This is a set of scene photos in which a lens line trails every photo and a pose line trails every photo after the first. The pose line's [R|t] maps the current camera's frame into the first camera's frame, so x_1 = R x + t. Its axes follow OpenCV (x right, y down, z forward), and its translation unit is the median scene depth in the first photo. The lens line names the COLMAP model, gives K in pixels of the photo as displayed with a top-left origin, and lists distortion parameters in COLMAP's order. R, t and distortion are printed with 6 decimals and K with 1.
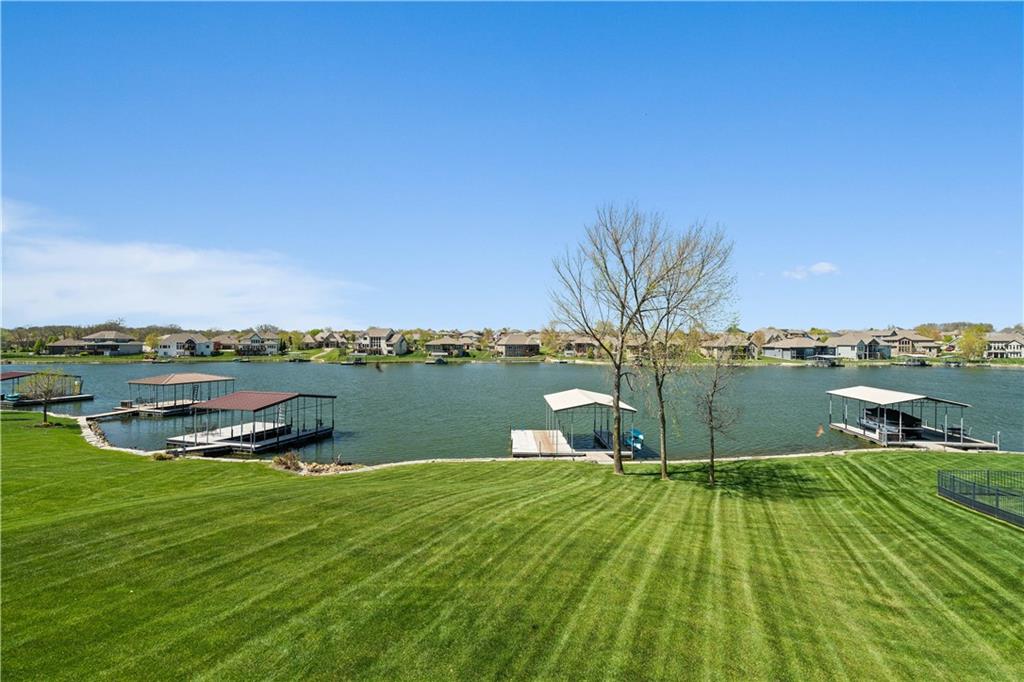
lens RADIAL K [[485.6, 0, 512.0], [0, 485.6, 341.0], [0, 0, 1]] dist [0.000038, 0.001671]
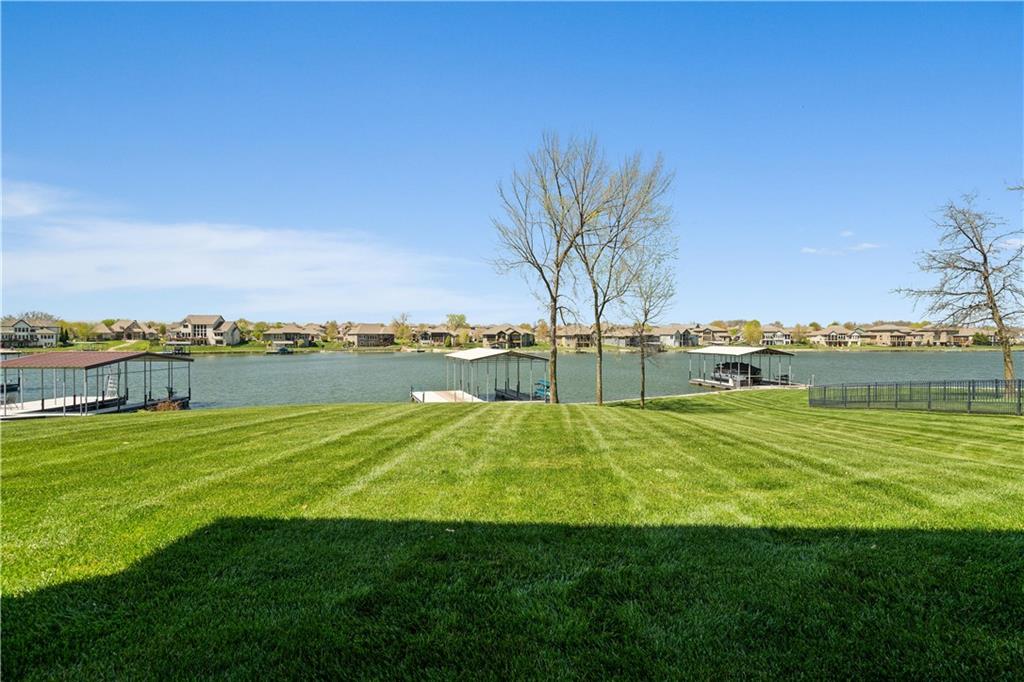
lens RADIAL K [[485.6, 0, 512.0], [0, 485.6, 341.0], [0, 0, 1]] dist [0.000038, 0.001671]
pose [[0.950704, -0.002543, 0.310089, -0.023006], [0.000903, 0.999985, 0.005430, 0.017567], [-0.310098, -0.004882, 0.950692, 0.011084]]
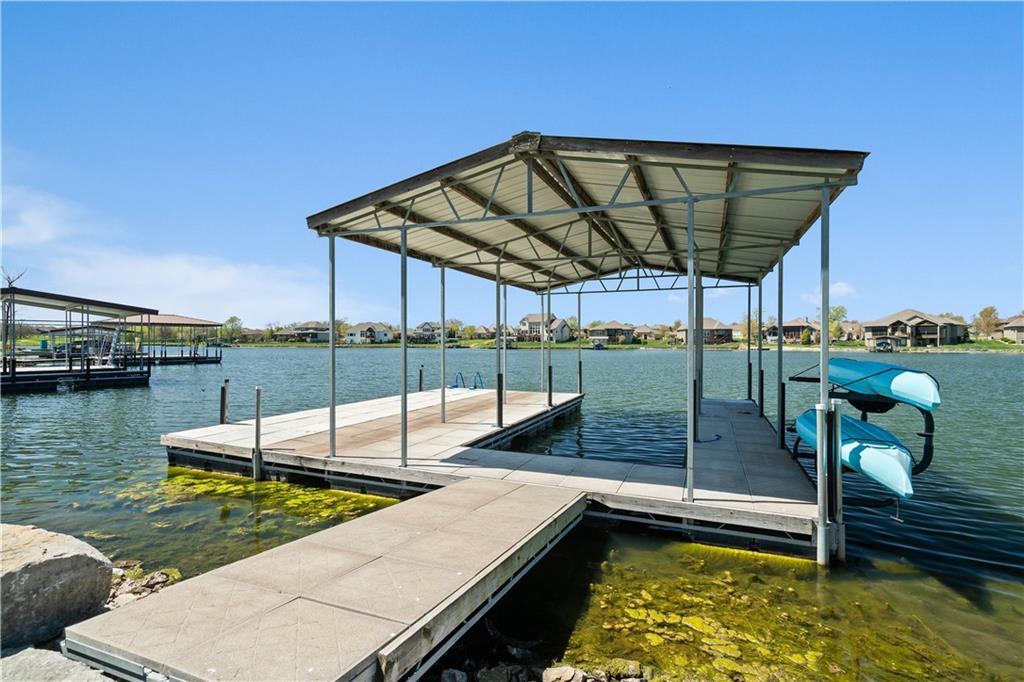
lens RADIAL K [[485.6, 0, 512.0], [0, 485.6, 341.0], [0, 0, 1]] dist [0.000038, 0.001671]
pose [[0.920791, -0.002956, -0.390044, 0.038824], [0.001398, 0.999990, -0.004278, 0.032589], [0.390053, 0.003394, 0.920786, 0.149340]]
